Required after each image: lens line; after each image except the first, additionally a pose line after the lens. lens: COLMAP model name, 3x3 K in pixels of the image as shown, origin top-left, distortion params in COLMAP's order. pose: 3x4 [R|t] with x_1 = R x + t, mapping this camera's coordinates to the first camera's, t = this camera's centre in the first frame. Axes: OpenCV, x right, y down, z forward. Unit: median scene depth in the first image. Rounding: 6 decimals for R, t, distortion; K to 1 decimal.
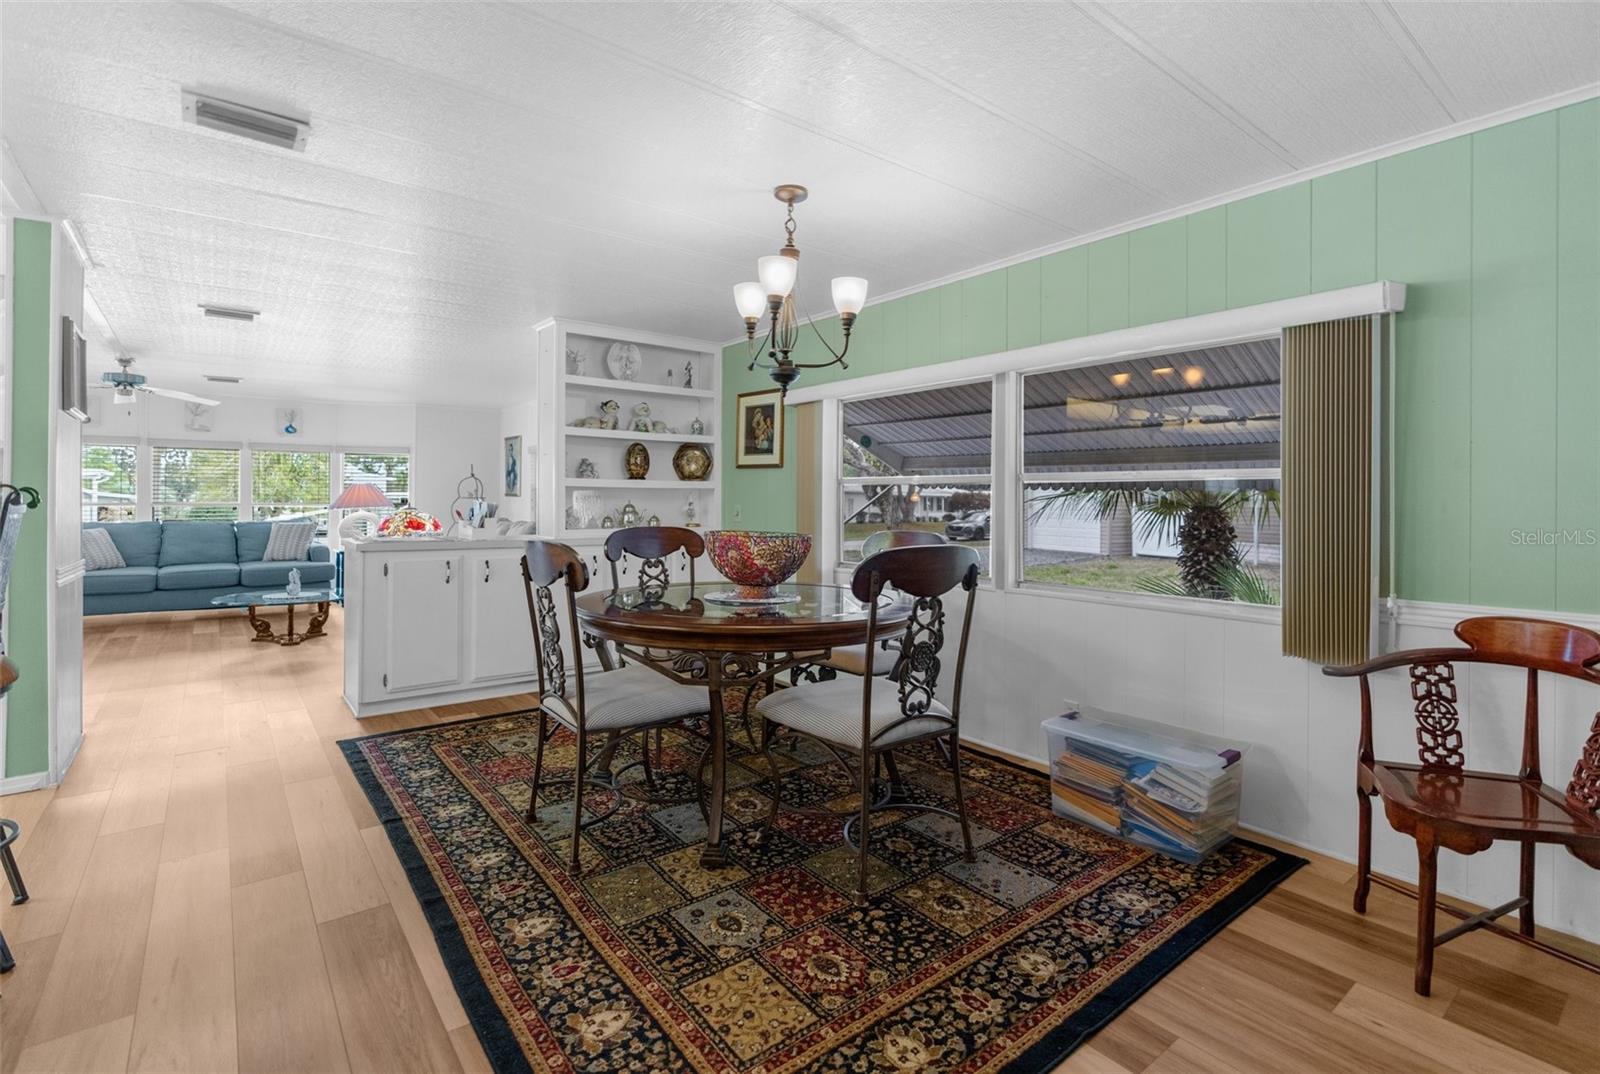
lens RADIAL K [[743.0, 0, 803.4], [0, 743.0, 498.7], [0, 0, 1]] dist [-0.012246, 0.001865]
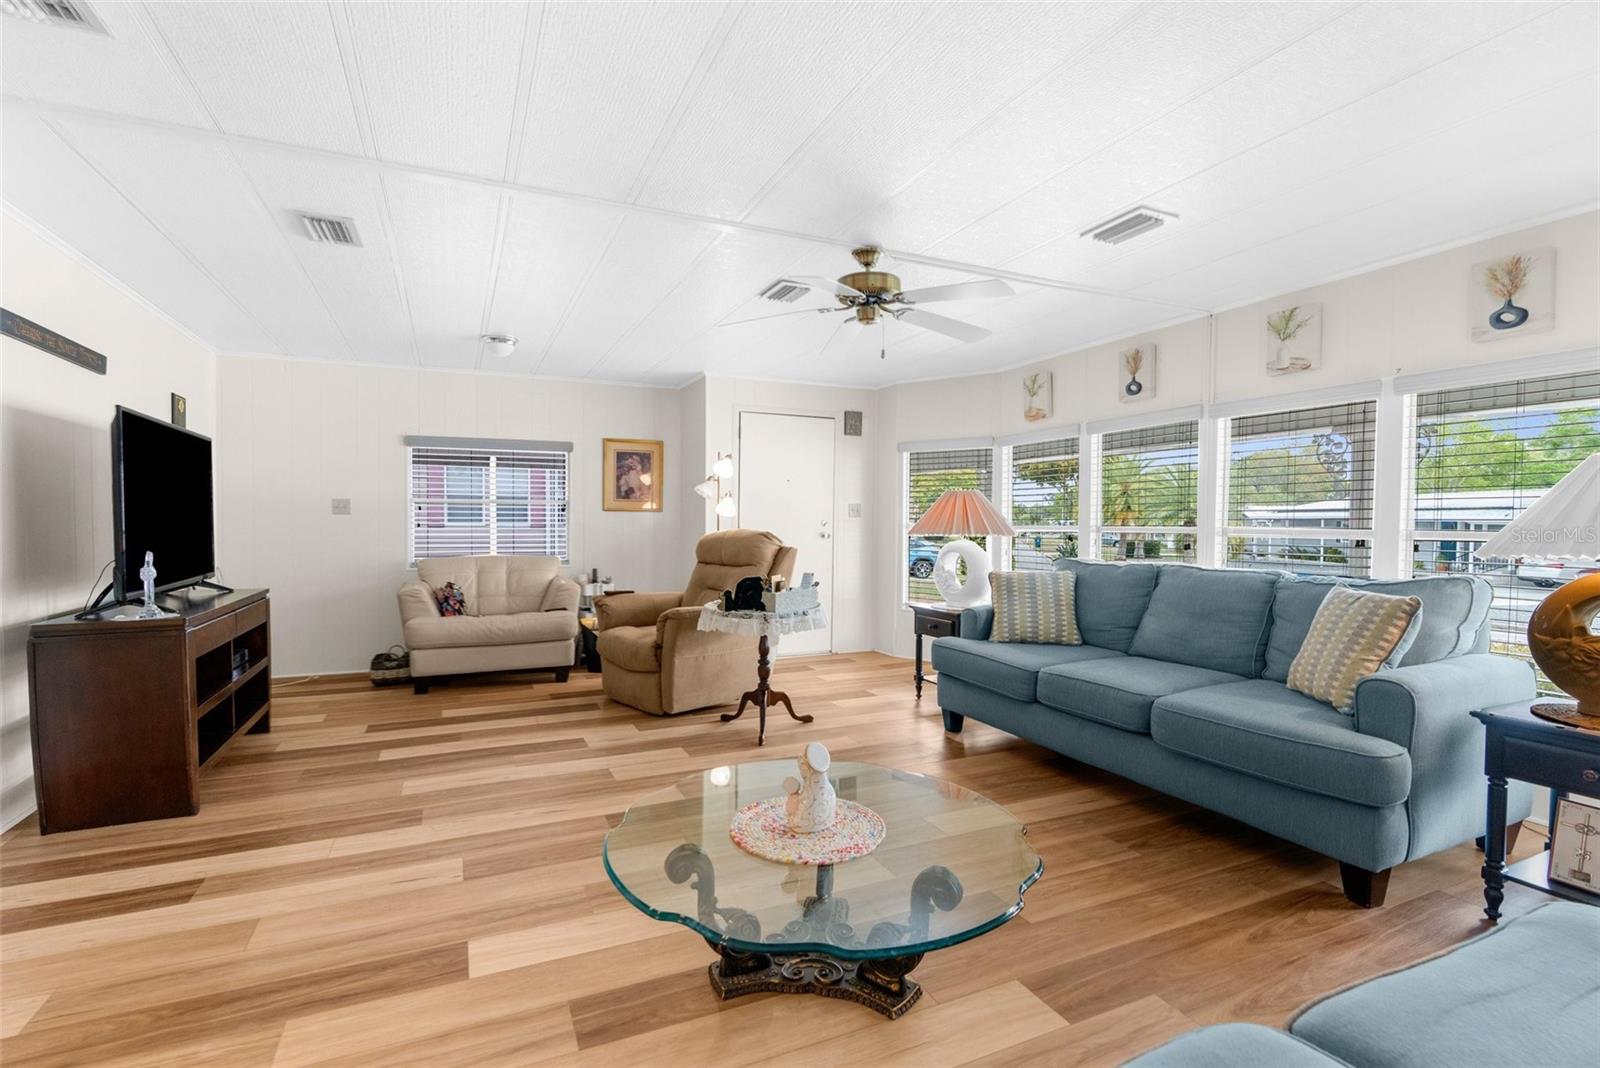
lens RADIAL K [[743.0, 0, 777.7], [0, 743.0, 547.3], [0, 0, 1]] dist [-0.012246, 0.001865]
pose [[-0.255278, 0.032900, -0.966308, -0.309258], [-0.003159, 0.999387, 0.034861, 0.002045], [0.966863, 0.011952, -0.255018, 0.846567]]
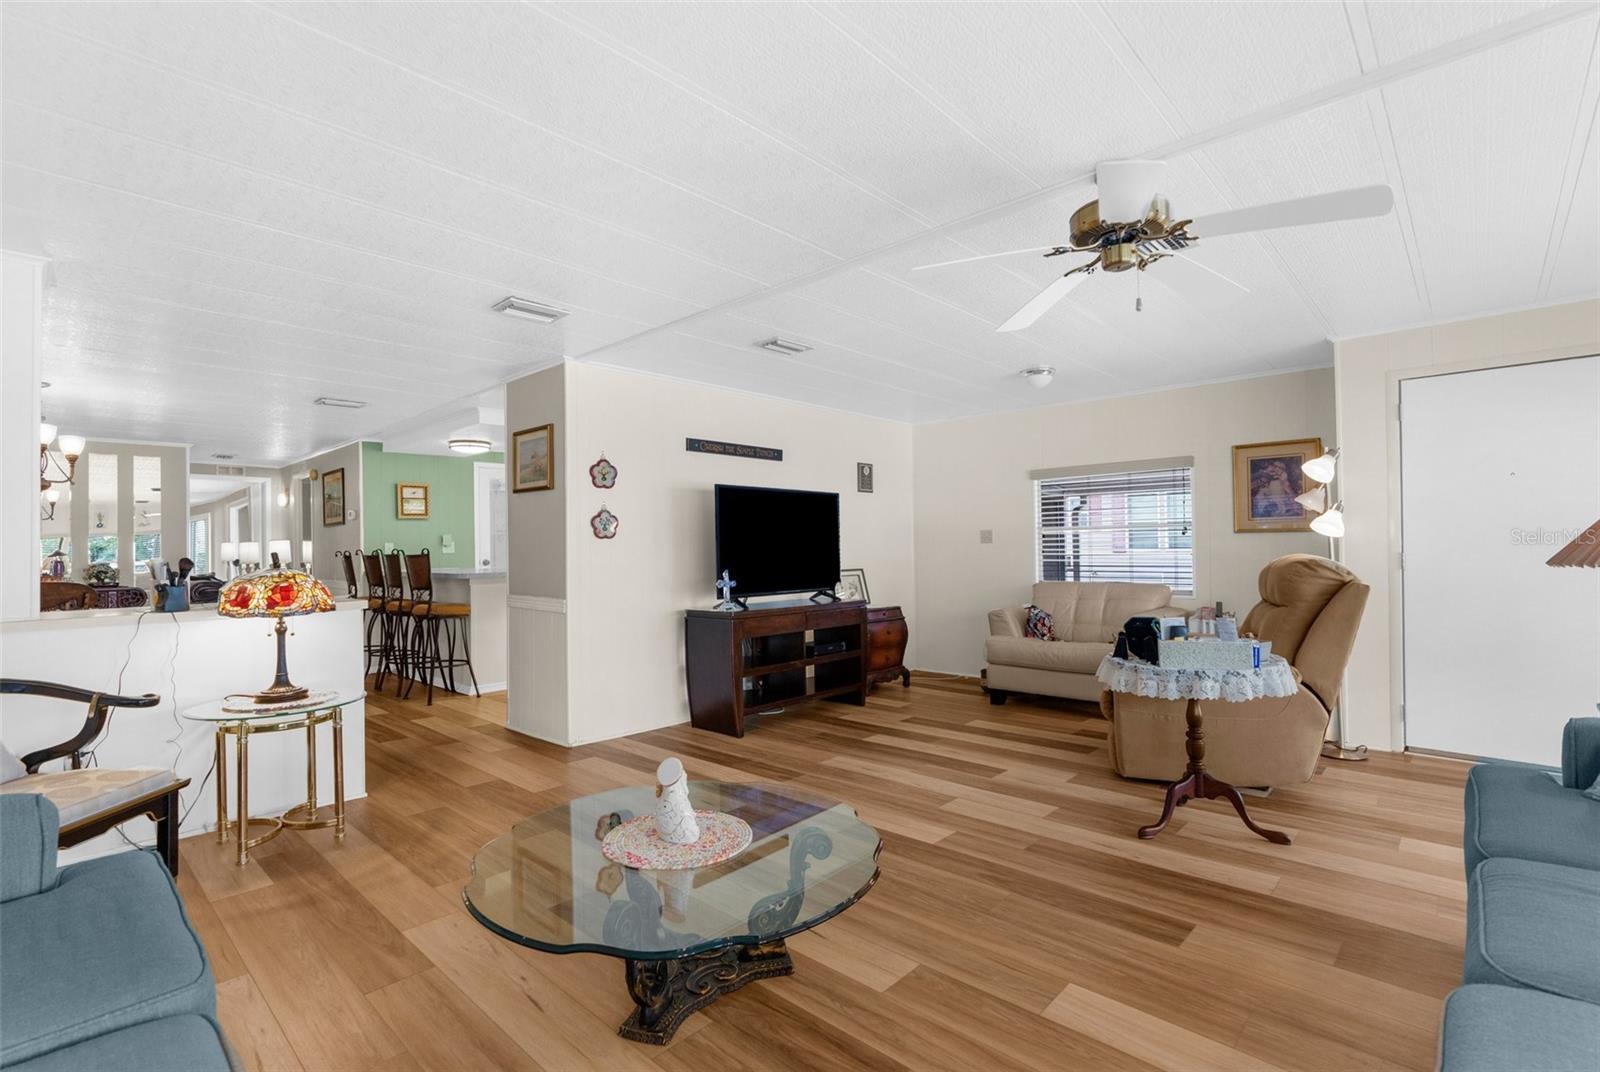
lens RADIAL K [[743.0, 0, 789.2], [0, 743.0, 540.6], [0, 0, 1]] dist [-0.012246, 0.001865]
pose [[-0.991242, 0.009980, -0.131682, -0.554420], [0.011961, 0.999827, -0.014262, 0.002813], [0.131517, -0.015712, -0.991189, 1.063049]]
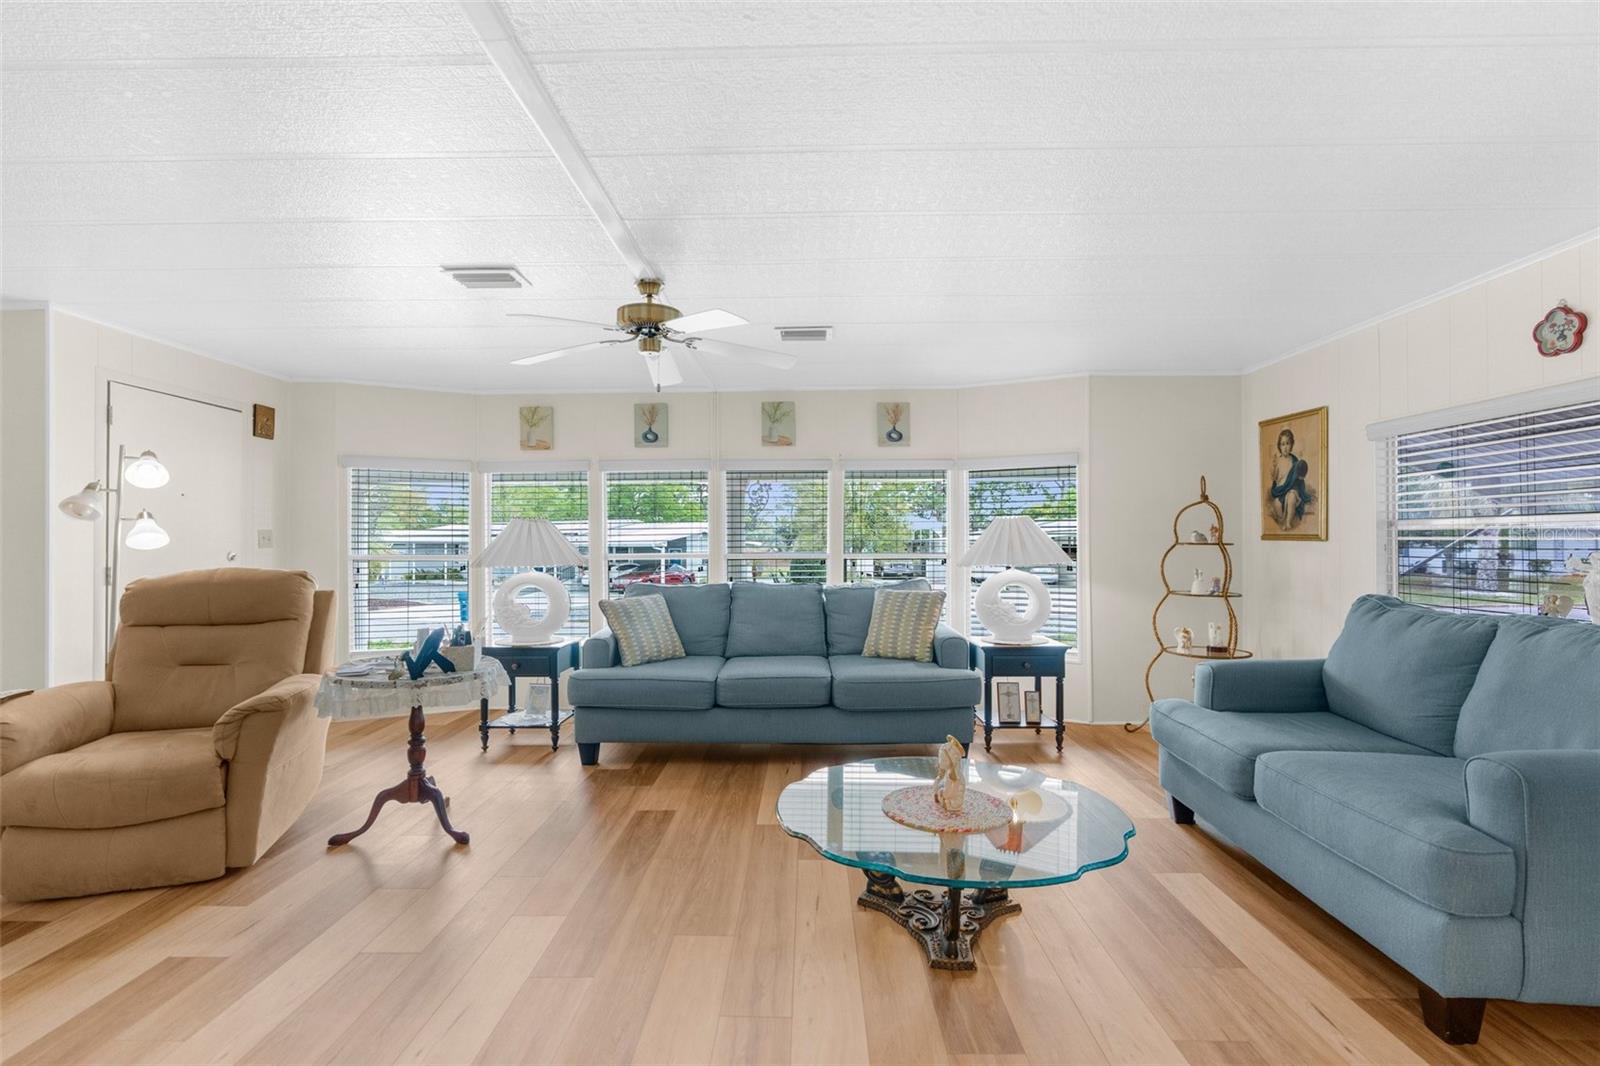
lens RADIAL K [[743.0, 0, 802.6], [0, 743.0, 538.7], [0, 0, 1]] dist [-0.012246, 0.001865]
pose [[0.773120, -0.009183, -0.634193, -0.401150], [0.006119, 0.999957, -0.007019, -0.003337], [0.634230, 0.001546, 0.773143, 0.523814]]
